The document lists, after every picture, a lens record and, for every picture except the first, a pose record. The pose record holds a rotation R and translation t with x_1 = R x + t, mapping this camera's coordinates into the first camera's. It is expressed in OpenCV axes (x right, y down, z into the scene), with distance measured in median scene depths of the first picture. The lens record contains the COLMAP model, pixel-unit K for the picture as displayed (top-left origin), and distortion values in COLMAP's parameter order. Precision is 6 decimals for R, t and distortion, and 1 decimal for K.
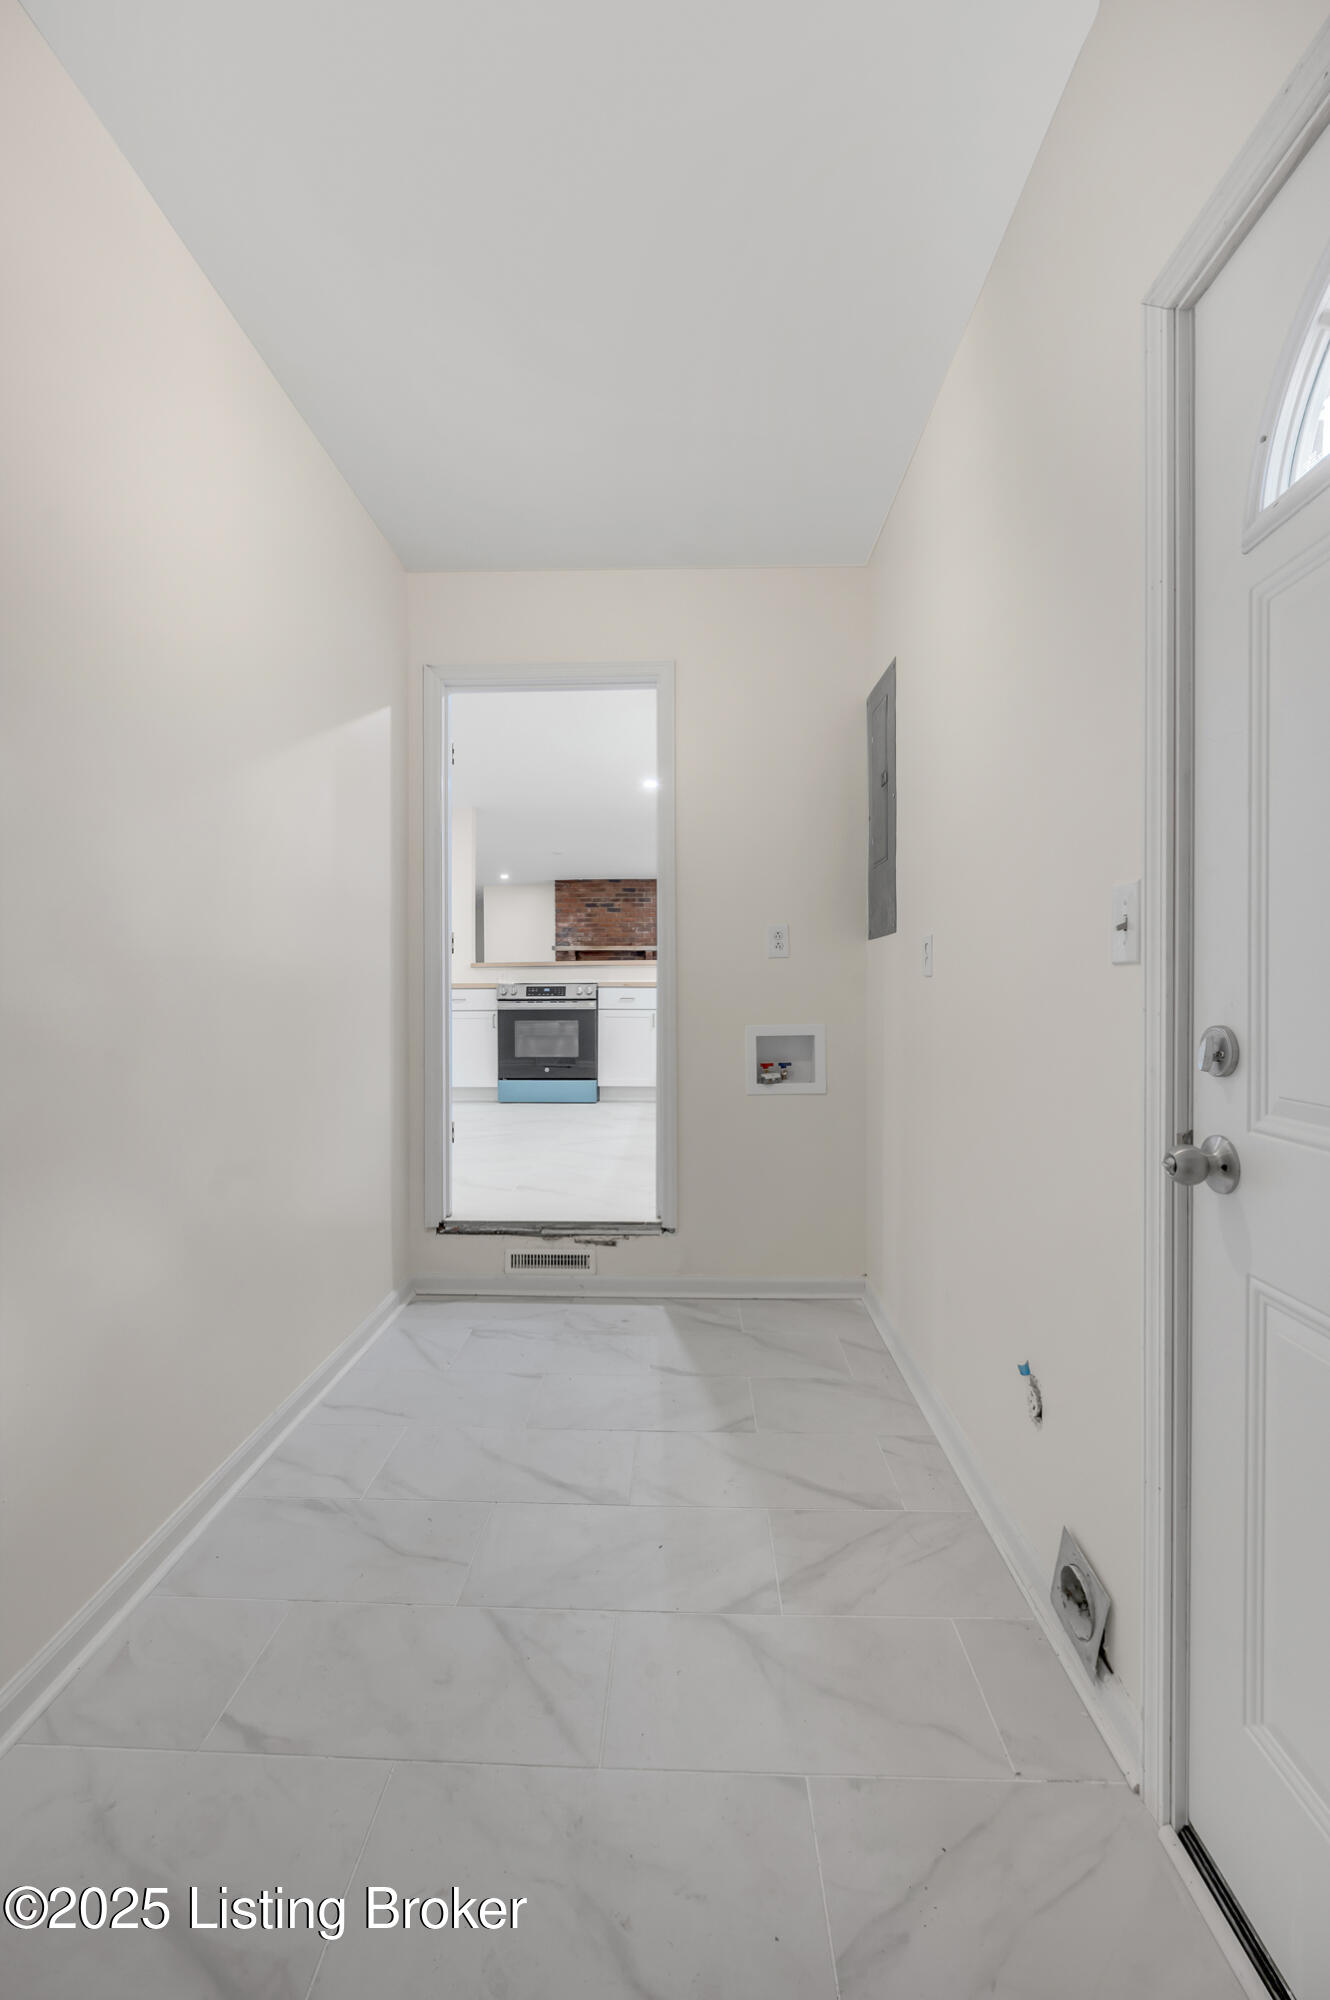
lens RADIAL K [[838.2, 0, 665.0], [0, 838.2, 1000.0], [0, 0, 1]] dist [-0.000807, 0.000117]
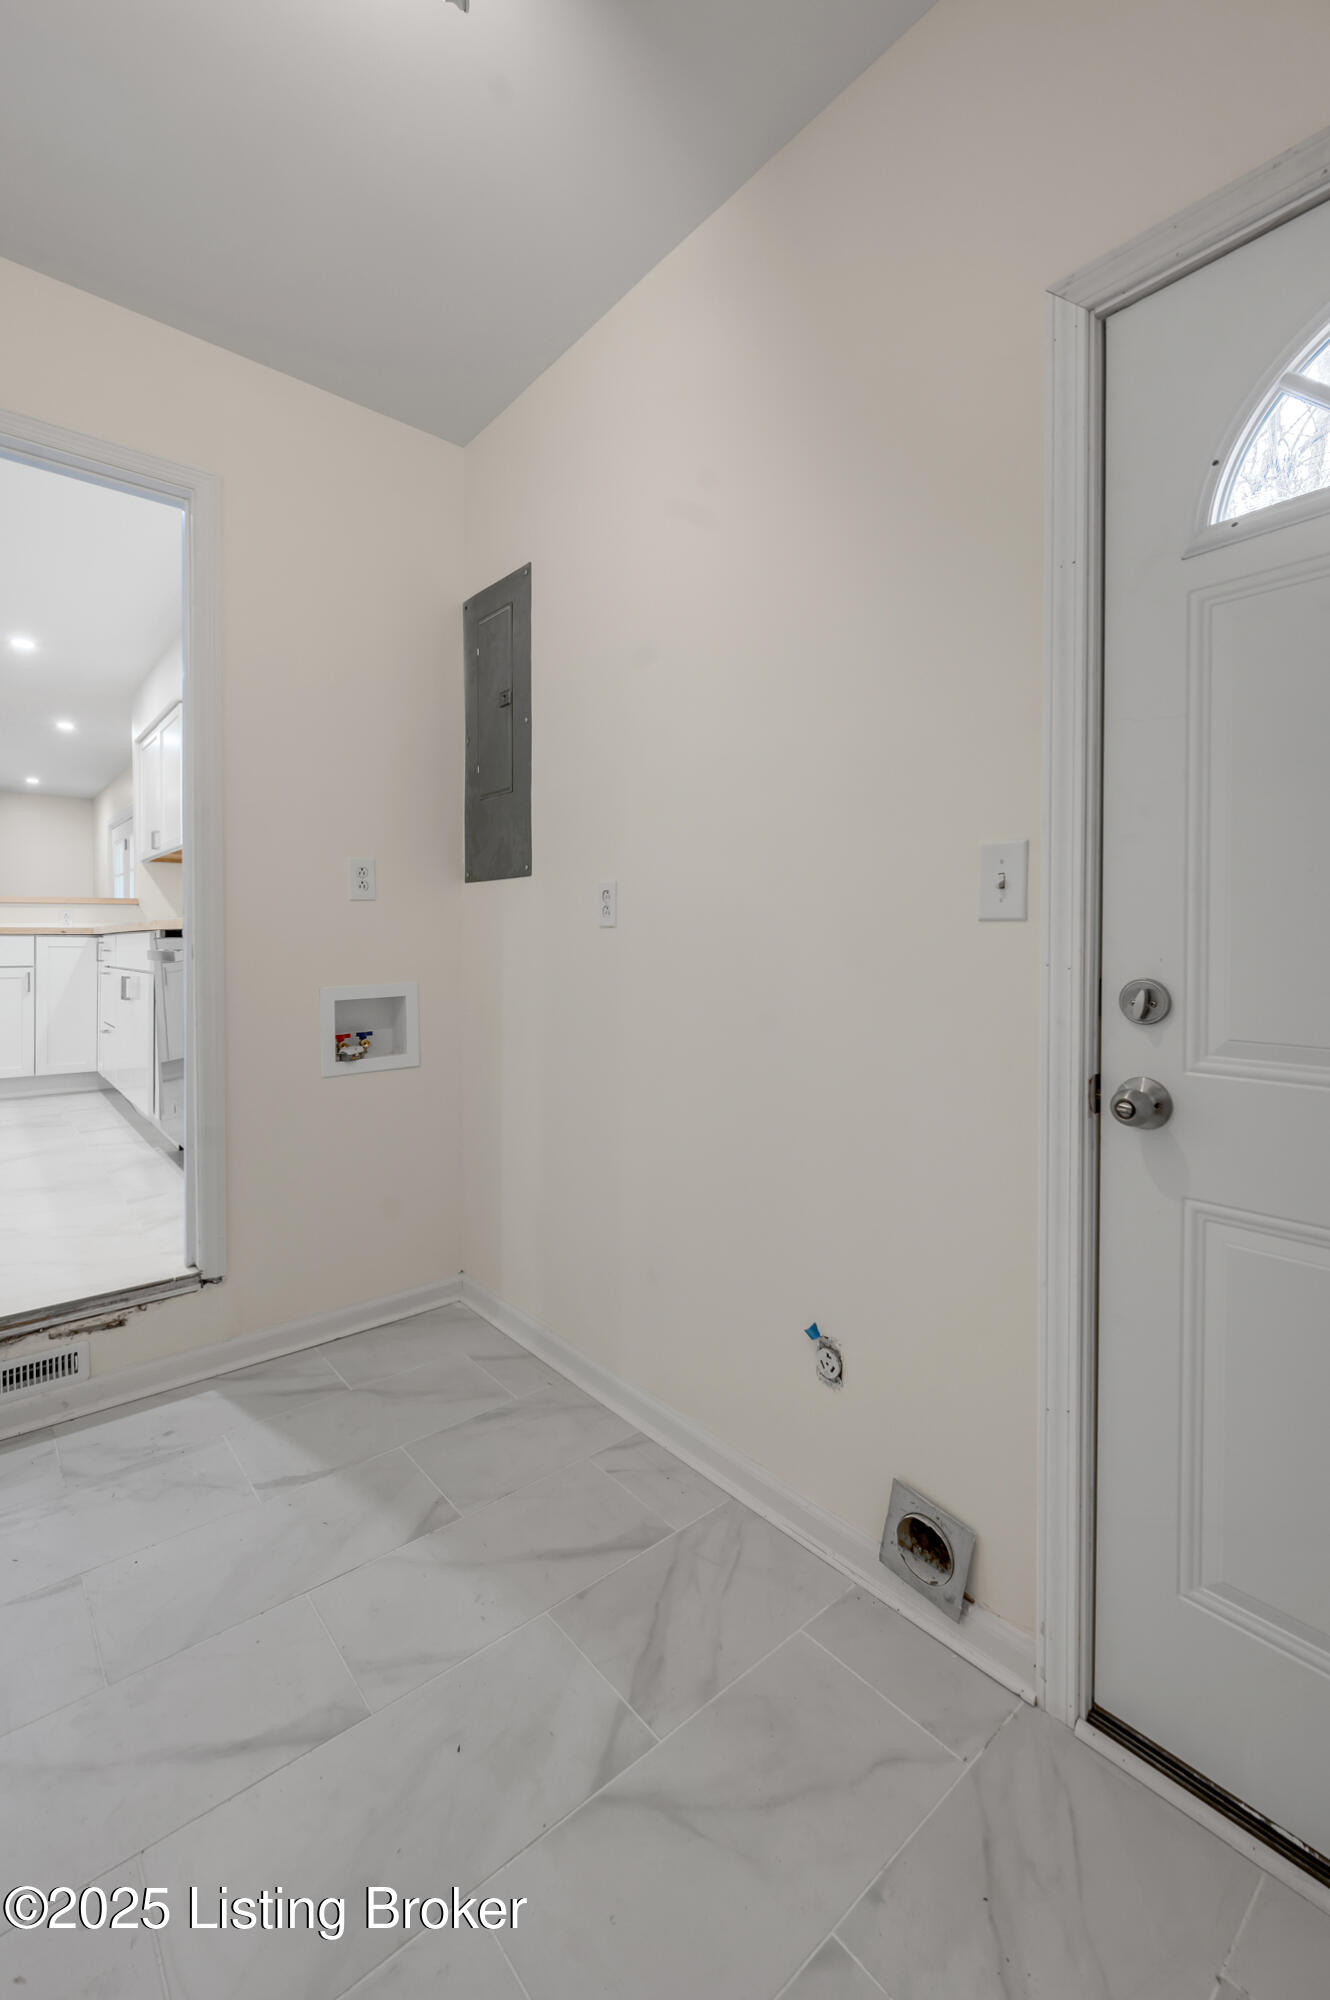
lens RADIAL K [[862.9, 0, 667.1], [0, 862.9, 948.2], [0, 0, 1]] dist [-0.003389, 0.000233]
pose [[0.738793, -0.007853, 0.673886, -0.232833], [0.007220, 0.999967, 0.003736, -0.007190], [-0.673893, 0.002105, 0.738826, 0.236137]]
